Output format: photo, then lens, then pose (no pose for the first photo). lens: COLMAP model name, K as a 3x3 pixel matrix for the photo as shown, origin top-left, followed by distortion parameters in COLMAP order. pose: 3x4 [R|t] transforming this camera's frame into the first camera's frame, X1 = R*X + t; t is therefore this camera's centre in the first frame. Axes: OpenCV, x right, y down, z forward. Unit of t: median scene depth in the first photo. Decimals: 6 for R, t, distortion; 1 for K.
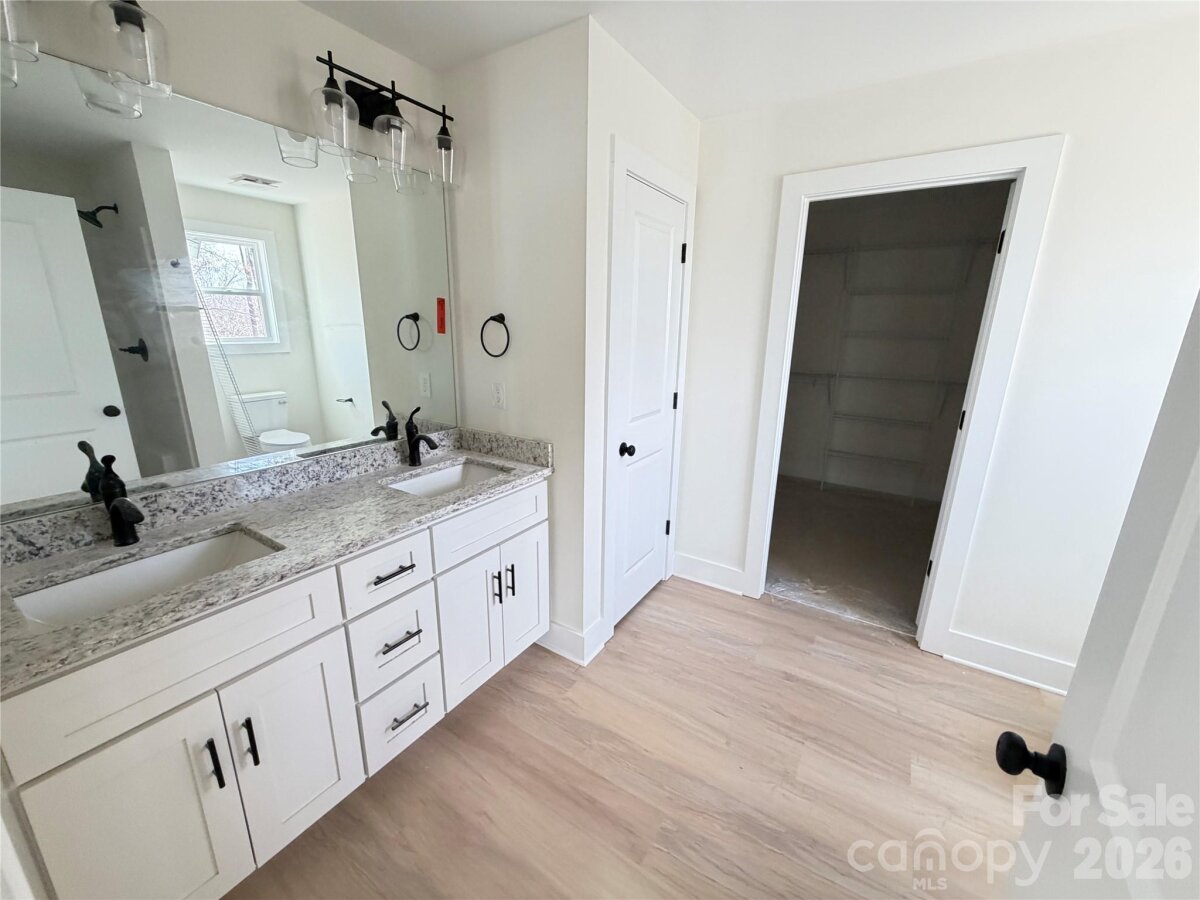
lens RADIAL K [[479.8, 0, 593.5], [0, 479.8, 451.5], [0, 0, 1]] dist [-0.001464, 0.000923]
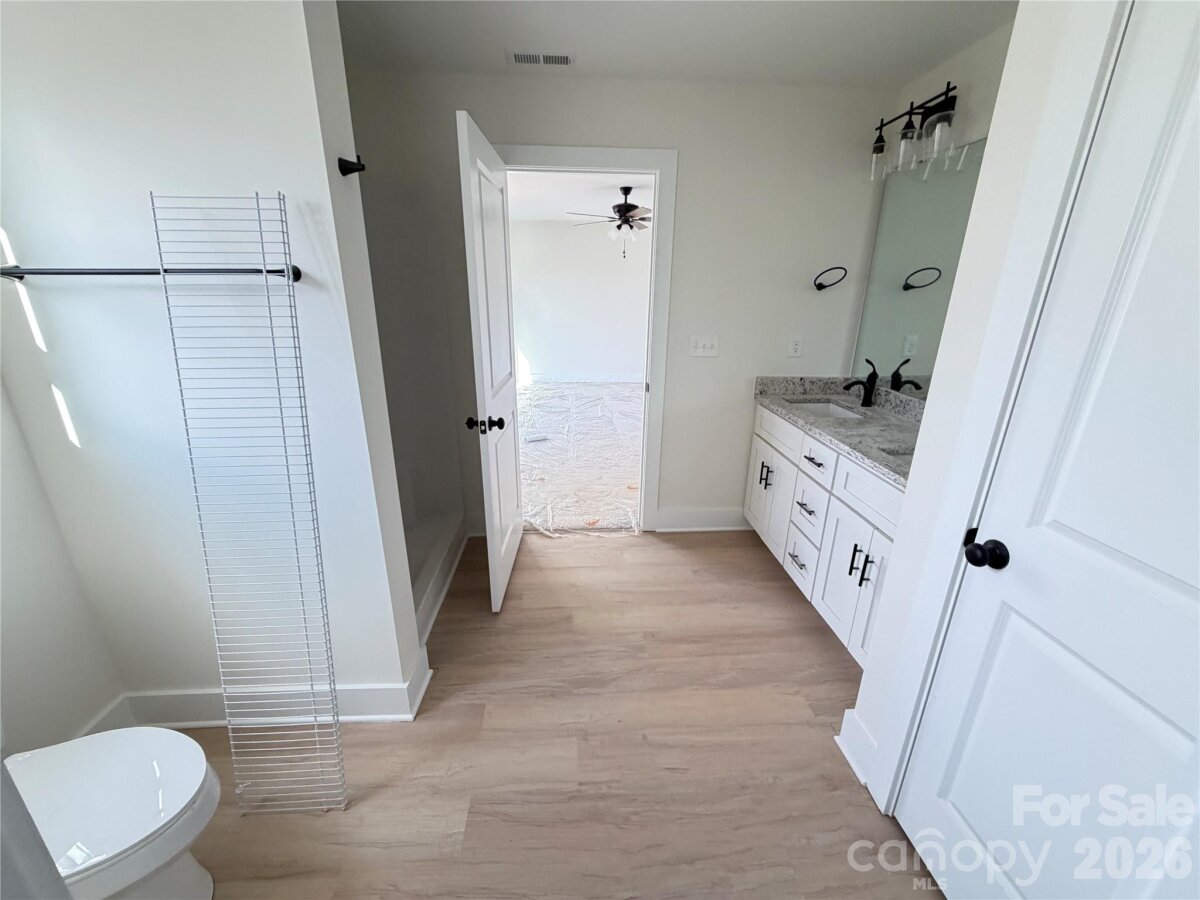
lens RADIAL K [[479.8, 0, 594.8], [0, 479.8, 450.2], [0, 0, 1]] dist [-0.001464, 0.000923]
pose [[-0.805939, 0.167454, -0.567822, 0.969656], [-0.175576, 0.848394, 0.499400, -0.398704], [0.565364, 0.502181, -0.654353, 1.543415]]
